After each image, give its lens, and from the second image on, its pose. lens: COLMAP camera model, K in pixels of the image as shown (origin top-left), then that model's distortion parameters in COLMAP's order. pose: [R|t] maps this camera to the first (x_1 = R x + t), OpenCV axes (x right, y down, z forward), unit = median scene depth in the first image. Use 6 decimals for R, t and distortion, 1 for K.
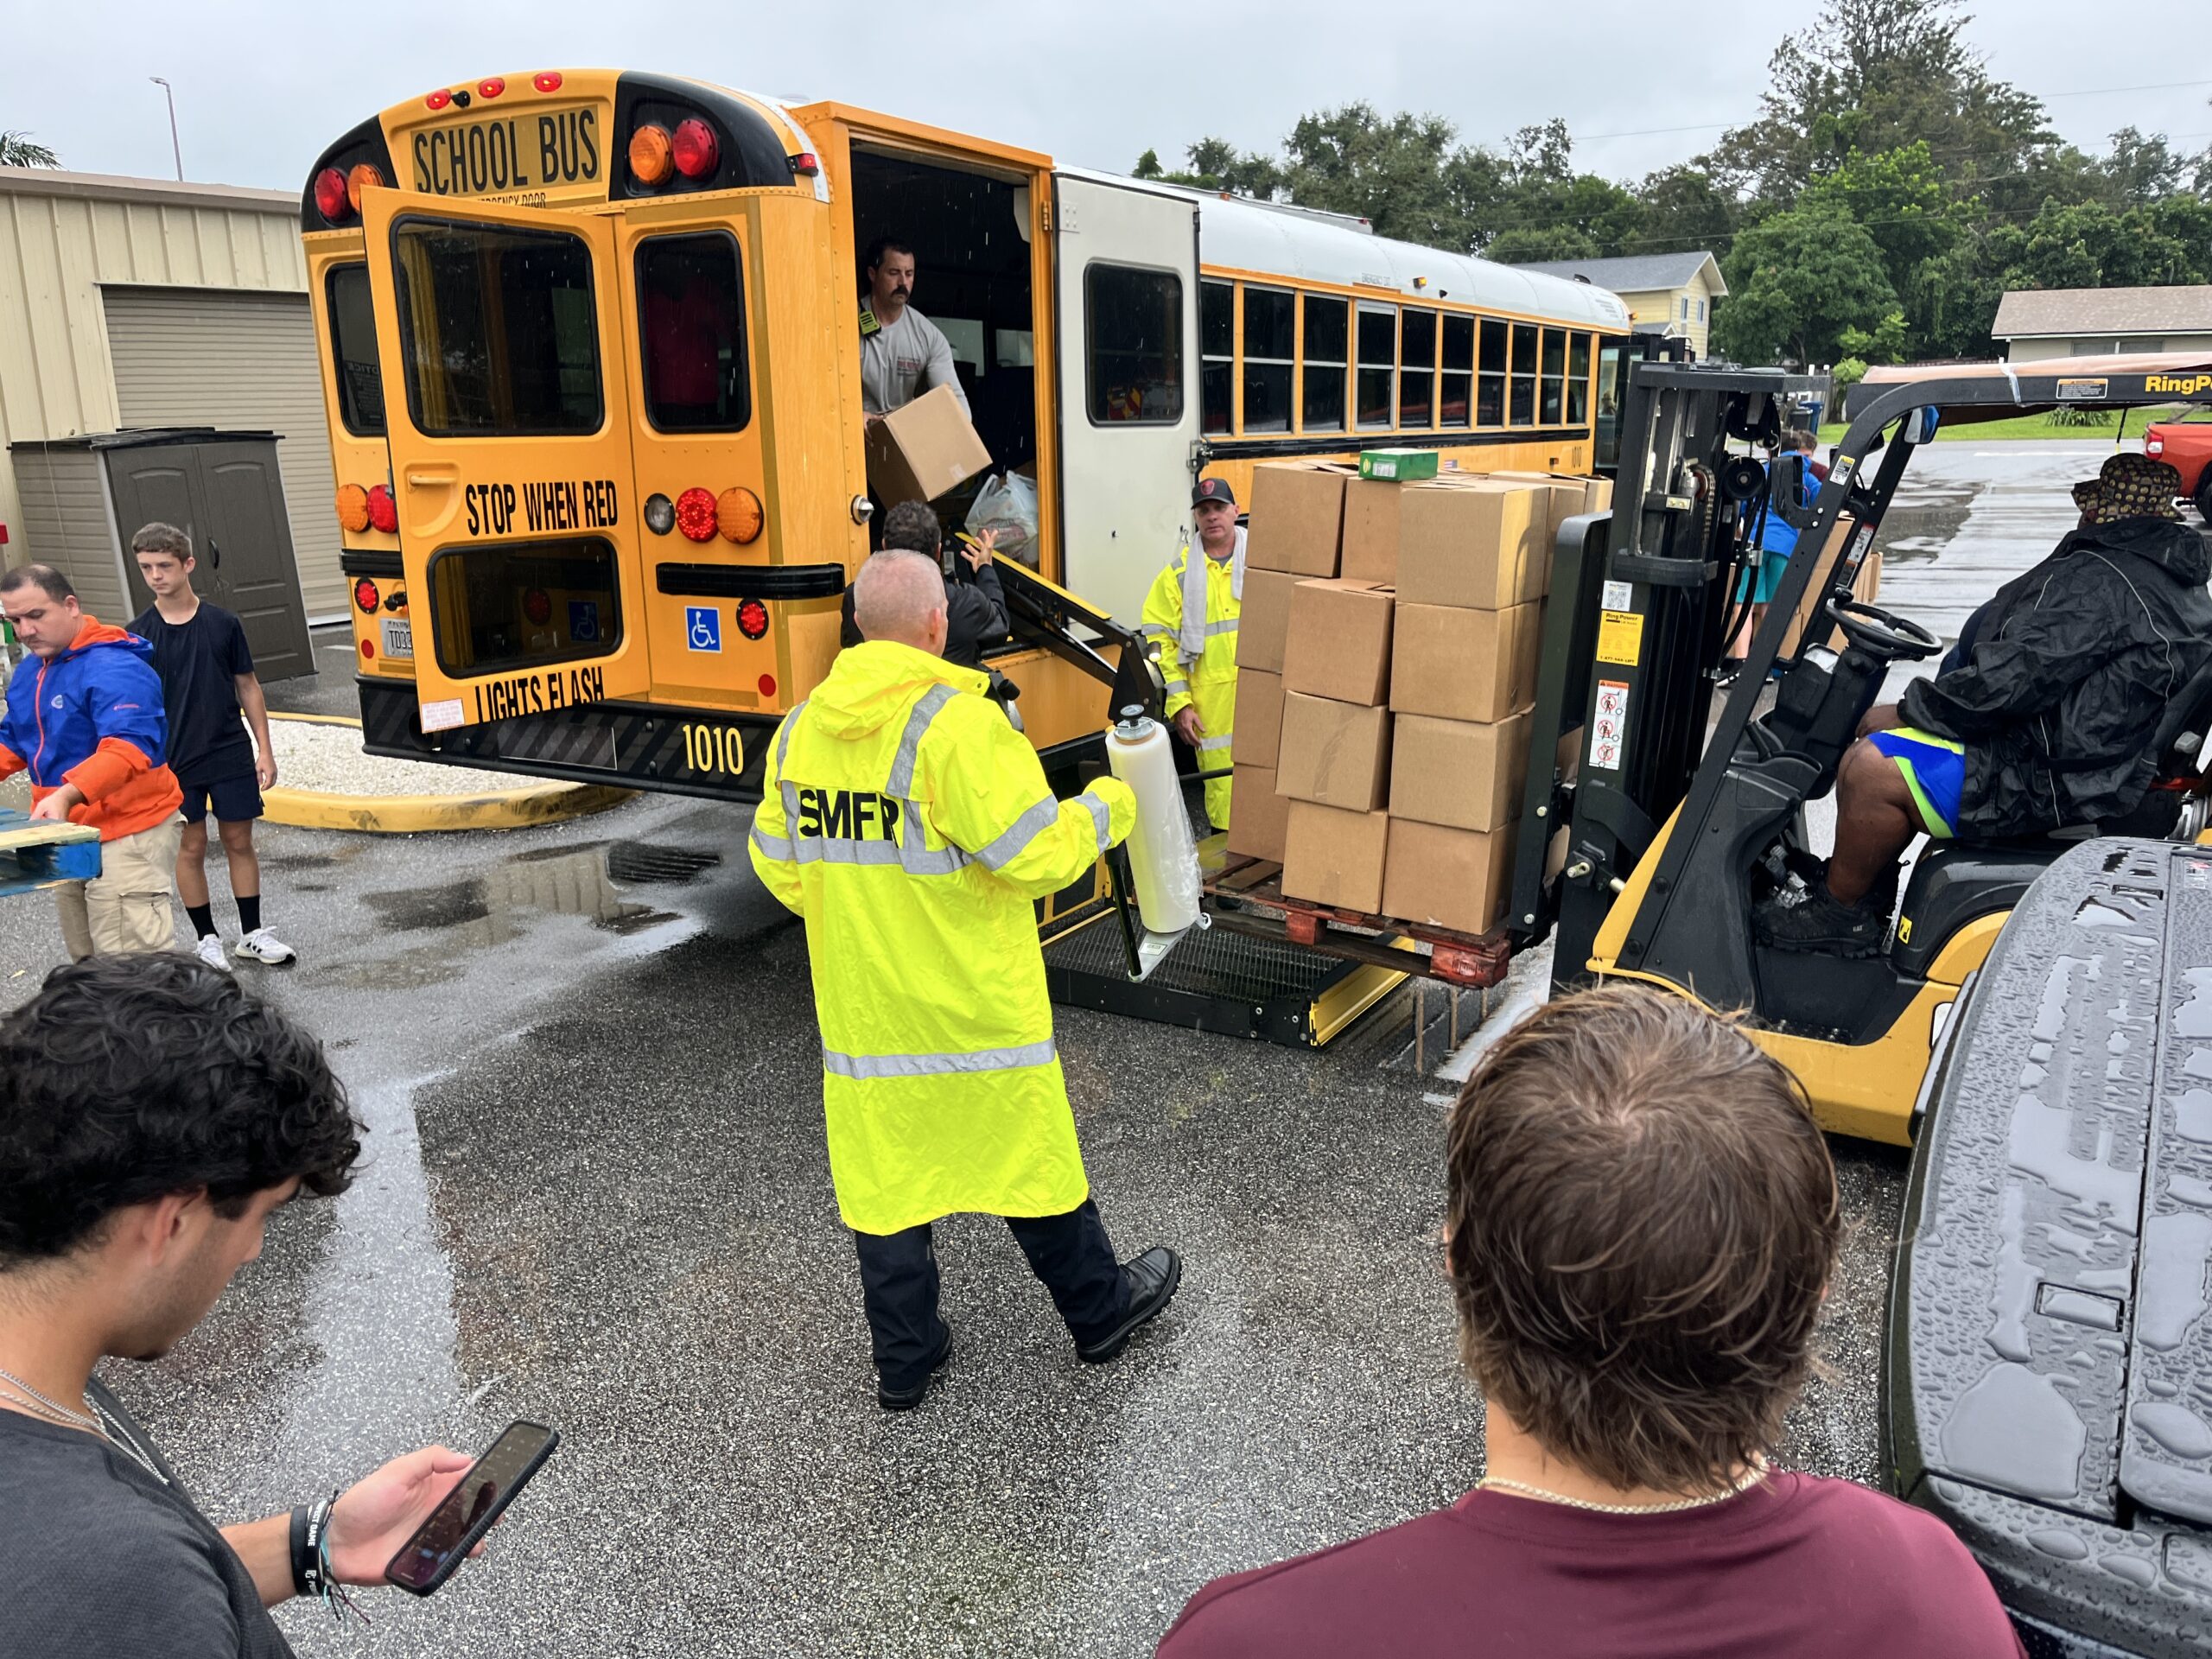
lens RADIAL K [[1667.5, 0, 1111.0], [0, 1667.5, 834.1], [0, 0, 1]] dist [0.008218, -0.001936]
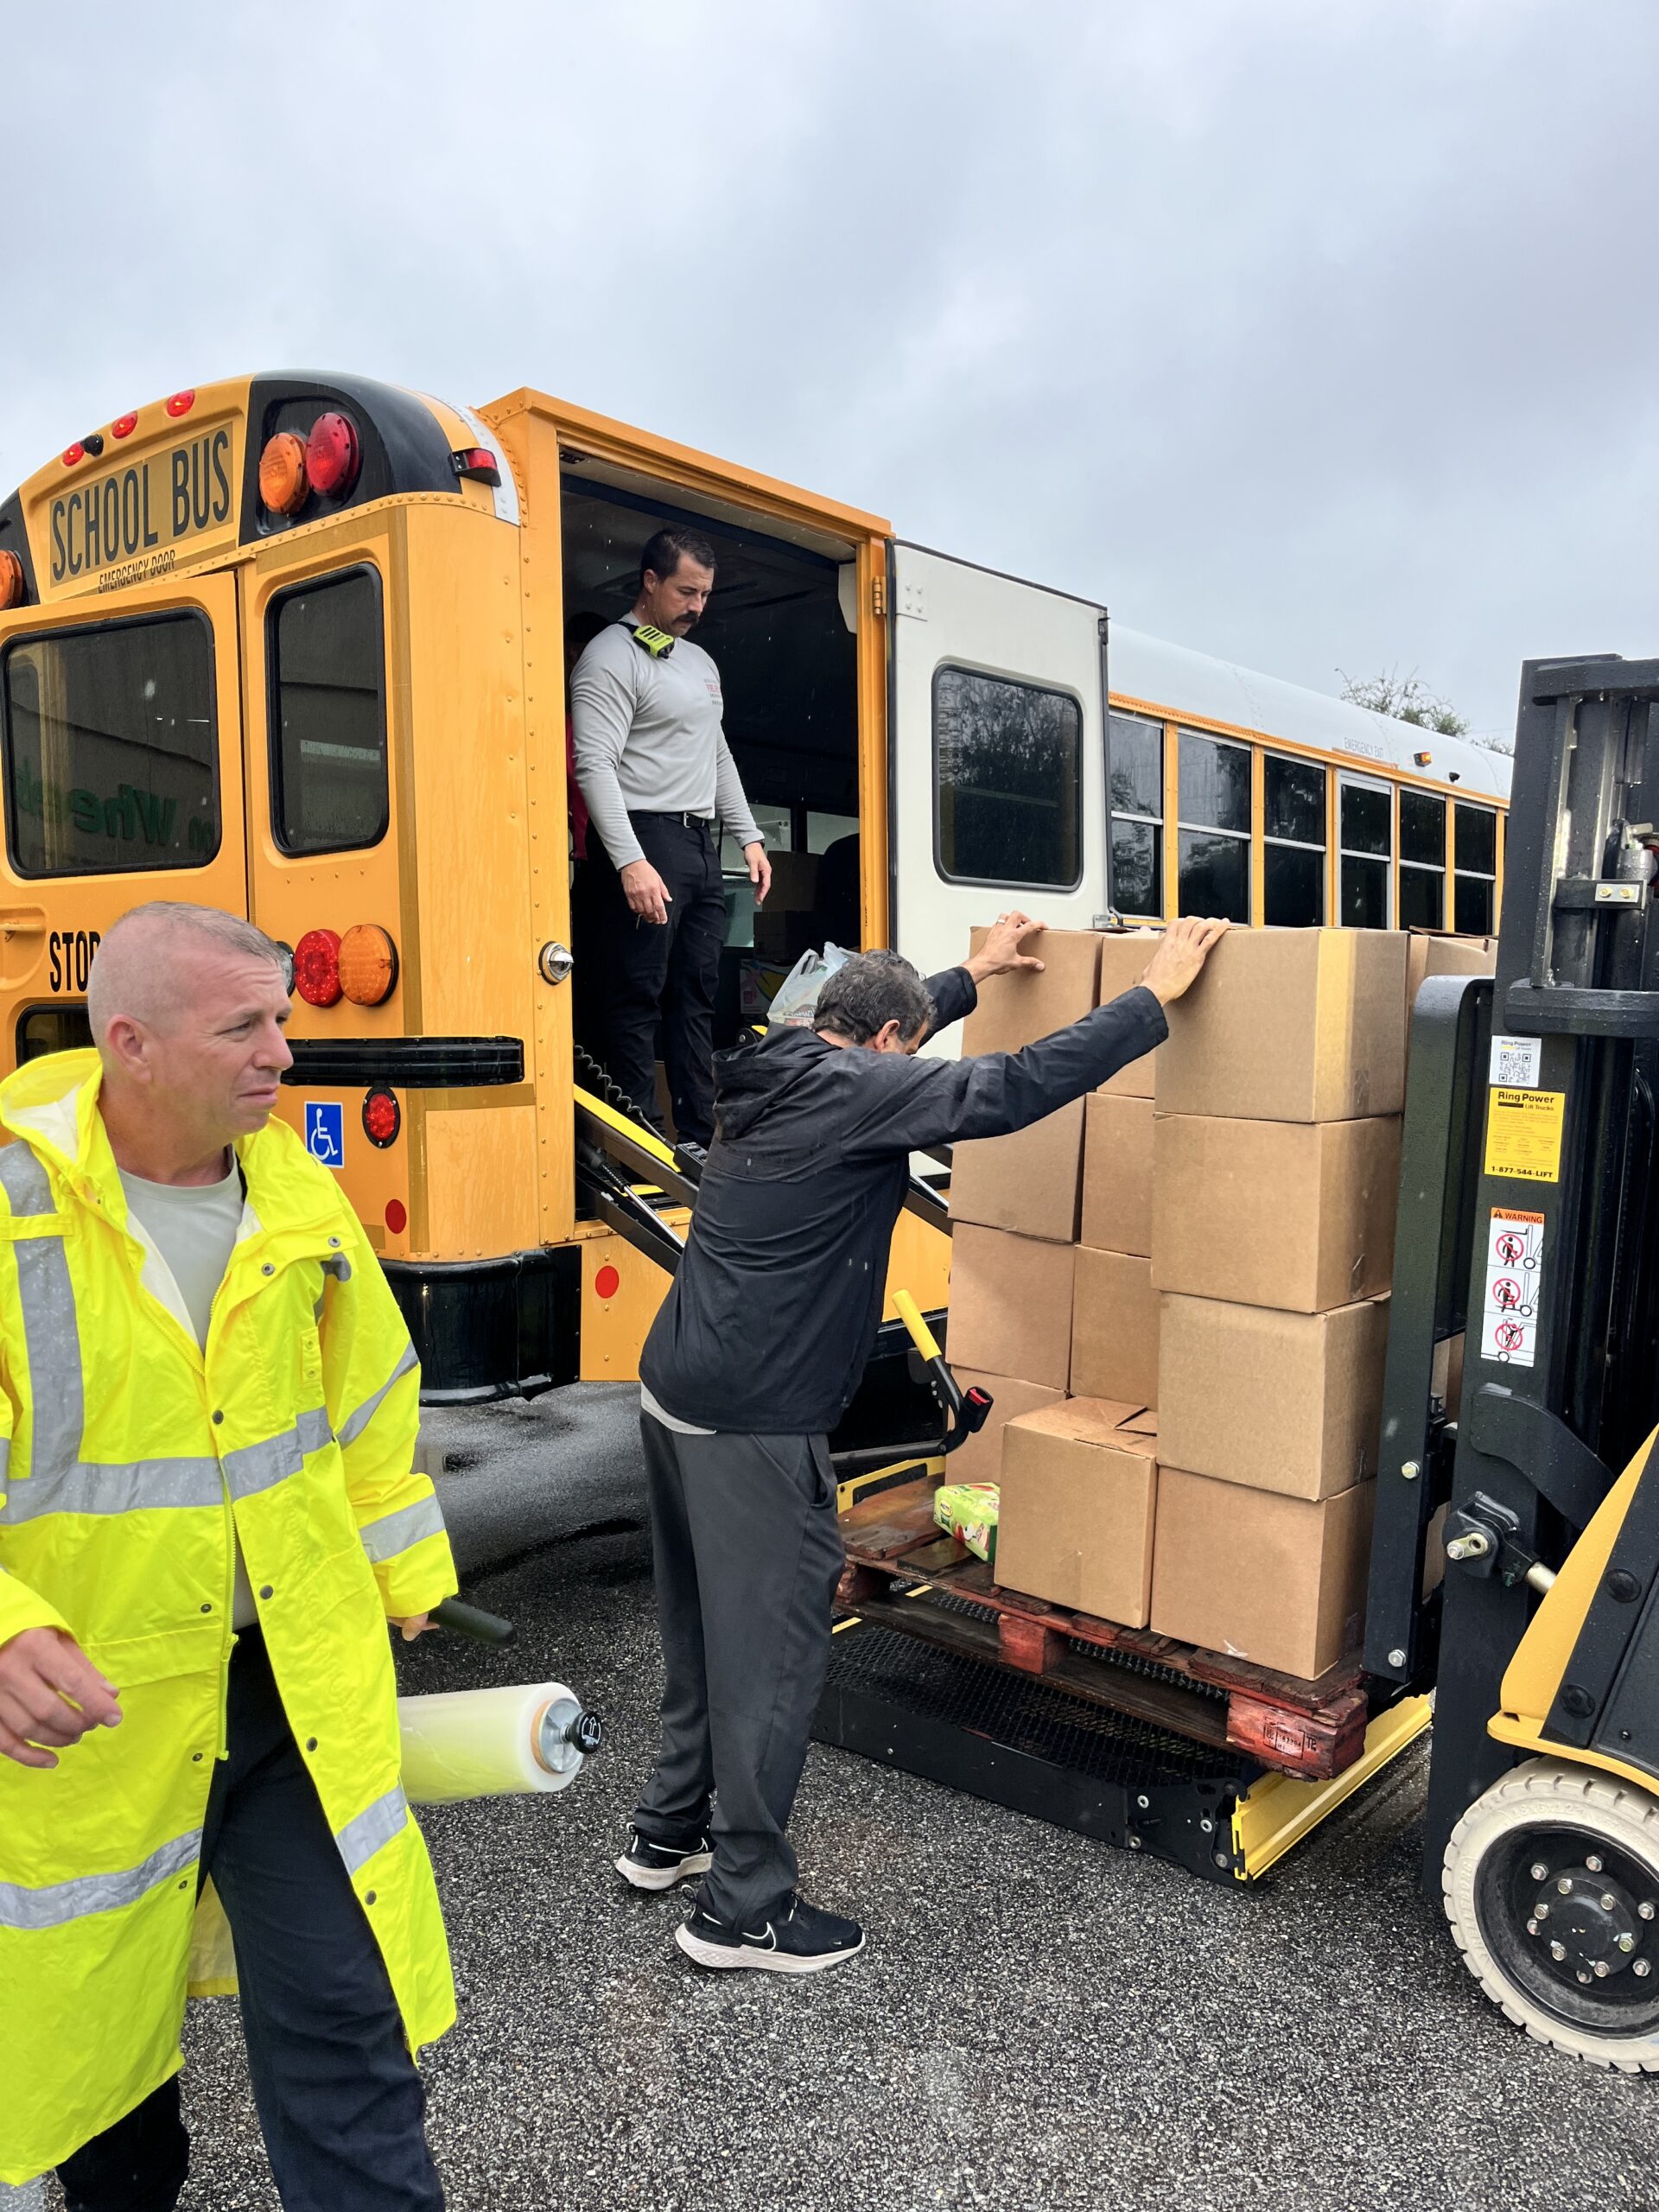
lens RADIAL K [[1667.5, 0, 824.0], [0, 1667.5, 1111.5], [0, 0, 1]] dist [0.008218, -0.001936]
pose [[0.985103, 0.011843, -0.171559, 0.075429], [-0.043326, 0.982538, -0.180949, -0.017554], [0.166420, 0.185686, 0.968414, 0.379827]]
